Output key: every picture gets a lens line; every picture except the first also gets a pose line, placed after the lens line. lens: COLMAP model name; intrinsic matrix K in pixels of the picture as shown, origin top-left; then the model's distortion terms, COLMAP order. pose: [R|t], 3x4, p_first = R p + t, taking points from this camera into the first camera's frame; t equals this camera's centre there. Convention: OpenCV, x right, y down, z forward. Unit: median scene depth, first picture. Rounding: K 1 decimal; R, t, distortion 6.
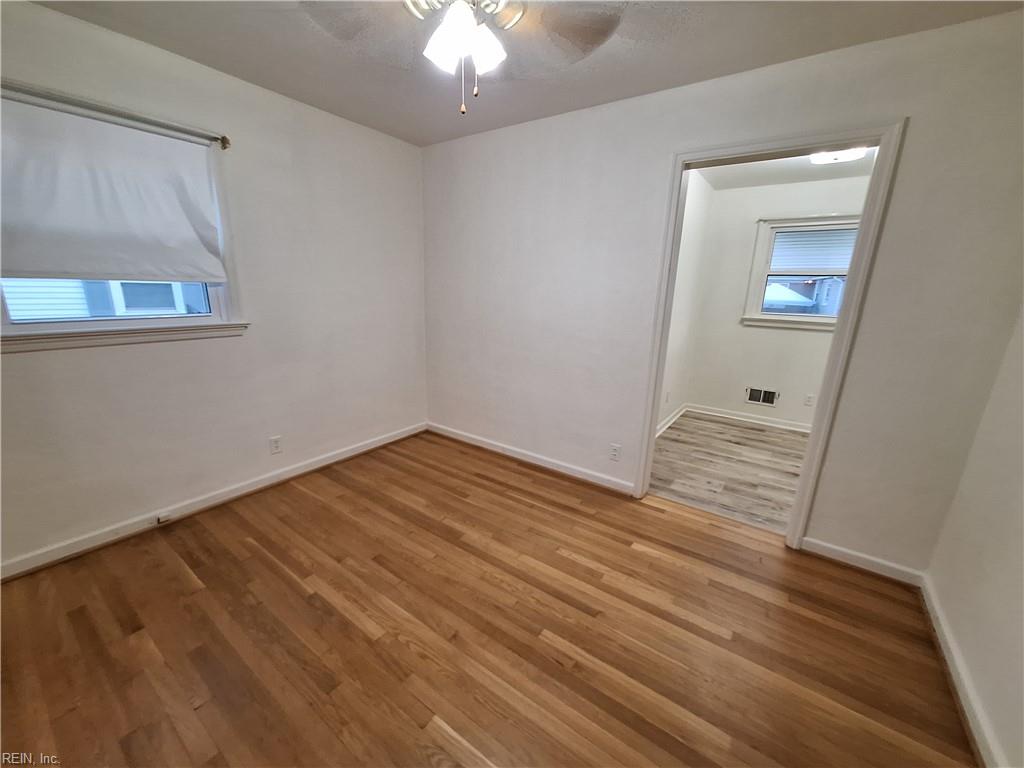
lens RADIAL K [[405.0, 0, 514.5], [0, 405.0, 387.0], [0, 0, 1]] dist [0.000329, 0.000121]
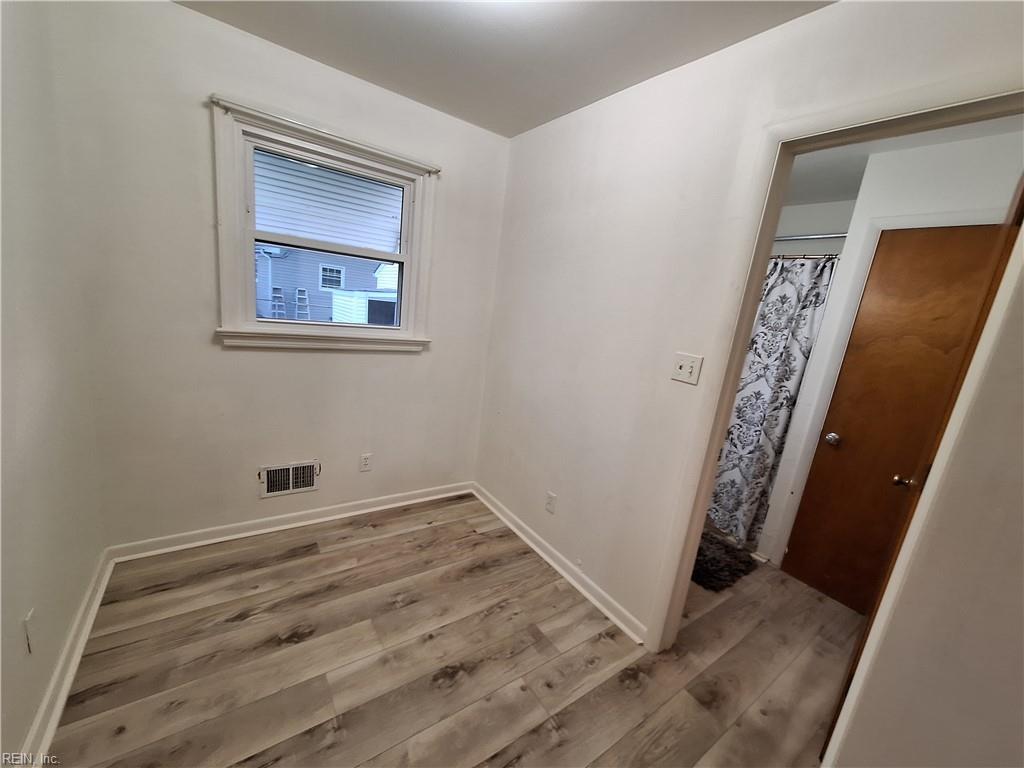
lens RADIAL K [[403.6, 0, 511.7], [0, 403.6, 390.4], [0, 0, 1]] dist [0.001038, 0.000532]
pose [[0.340410, -0.191733, 0.920521, 0.266460], [0.124793, 0.979541, 0.157877, -0.145322], [-0.931959, 0.061132, 0.357373, 0.577340]]
